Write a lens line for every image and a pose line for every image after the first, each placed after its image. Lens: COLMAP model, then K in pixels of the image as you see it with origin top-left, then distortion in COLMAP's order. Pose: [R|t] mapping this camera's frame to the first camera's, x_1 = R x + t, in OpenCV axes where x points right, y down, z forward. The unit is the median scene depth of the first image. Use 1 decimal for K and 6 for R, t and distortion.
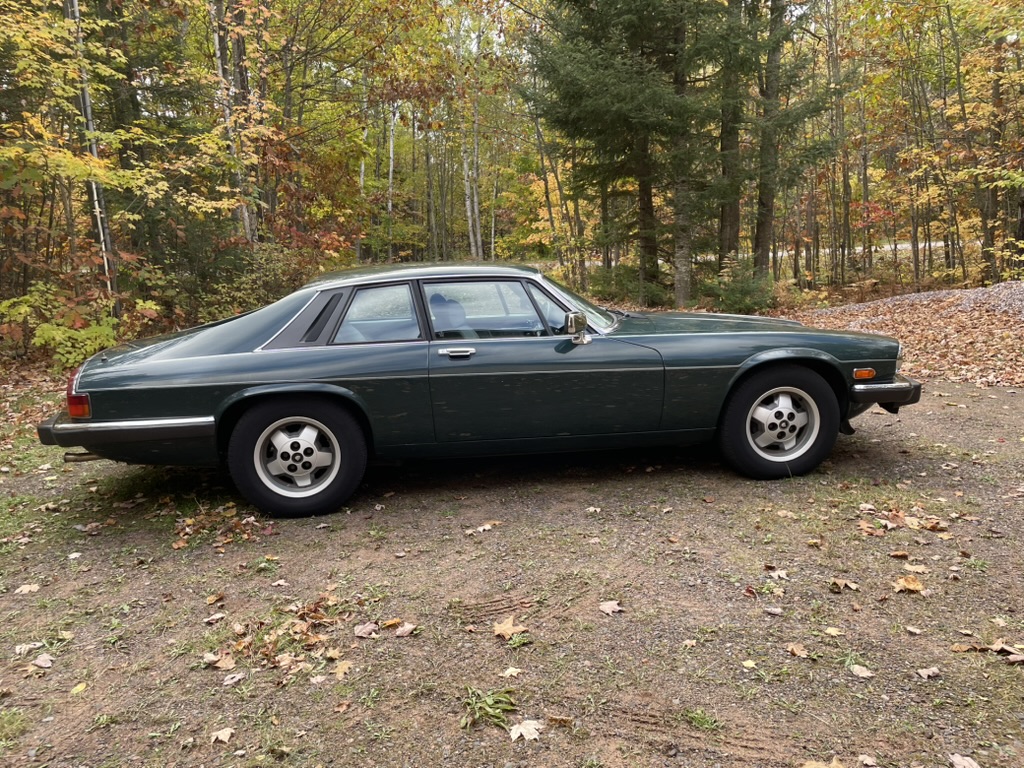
lens RADIAL K [[777.9, 0, 513.9], [0, 777.9, 387.9], [0, 0, 1]] dist [0.073967, -0.101619]
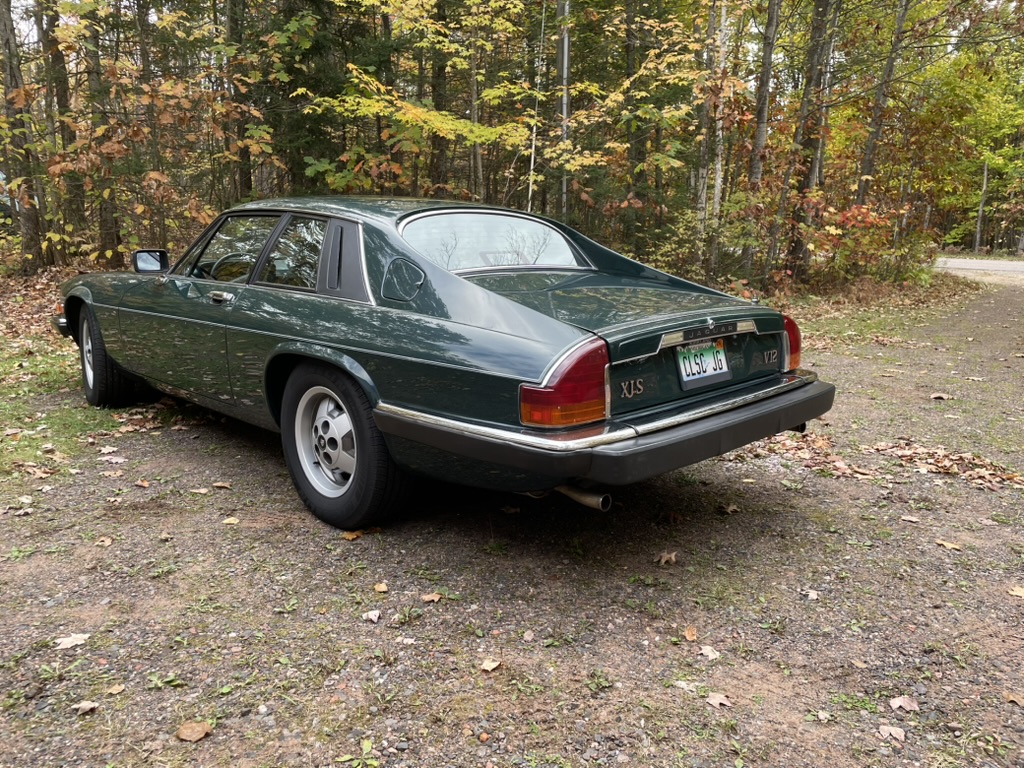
lens RADIAL K [[777.9, 0, 509.3], [0, 777.9, 381.2], [0, 0, 1]] dist [0.073967, -0.101619]
pose [[0.663722, 0.180367, -0.725907, 0.185427], [-0.174934, 0.981007, 0.083804, -0.031456], [0.727235, 0.071363, 0.682669, 0.237582]]
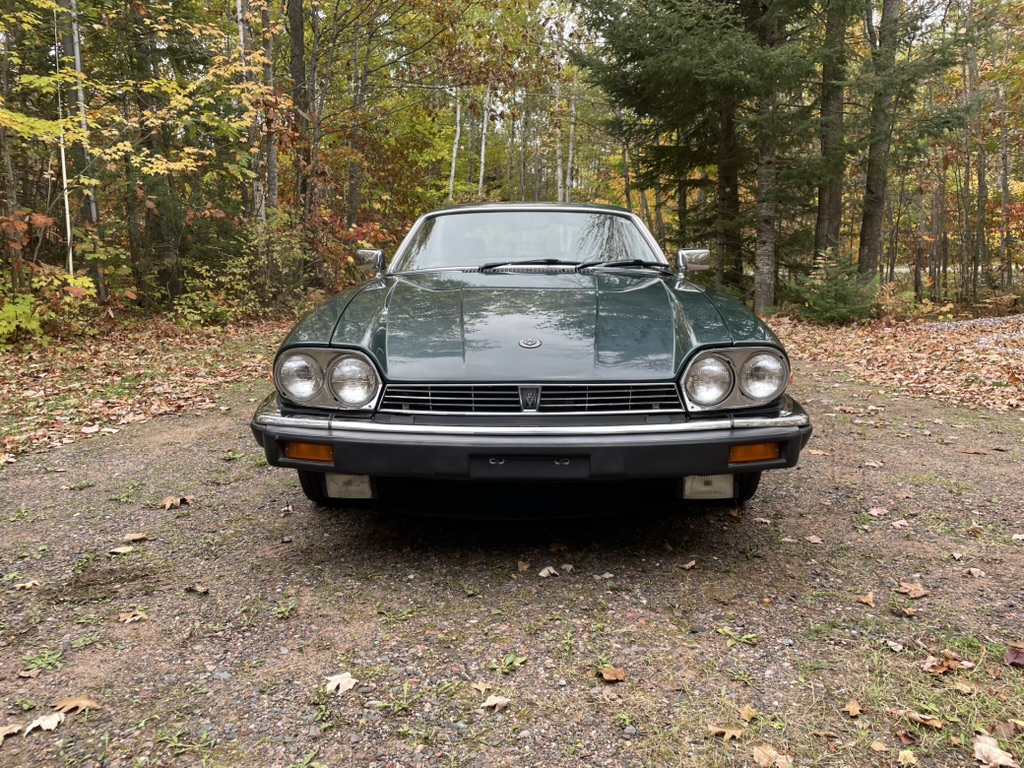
lens RADIAL K [[777.9, 0, 516.9], [0, 777.9, 377.4], [0, 0, 1]] dist [0.073967, -0.101619]
pose [[0.990535, 0.046106, -0.129286, 0.071089], [-0.050296, 0.998304, -0.029328, -0.002270], [0.127715, 0.035553, 0.991173, 0.160230]]
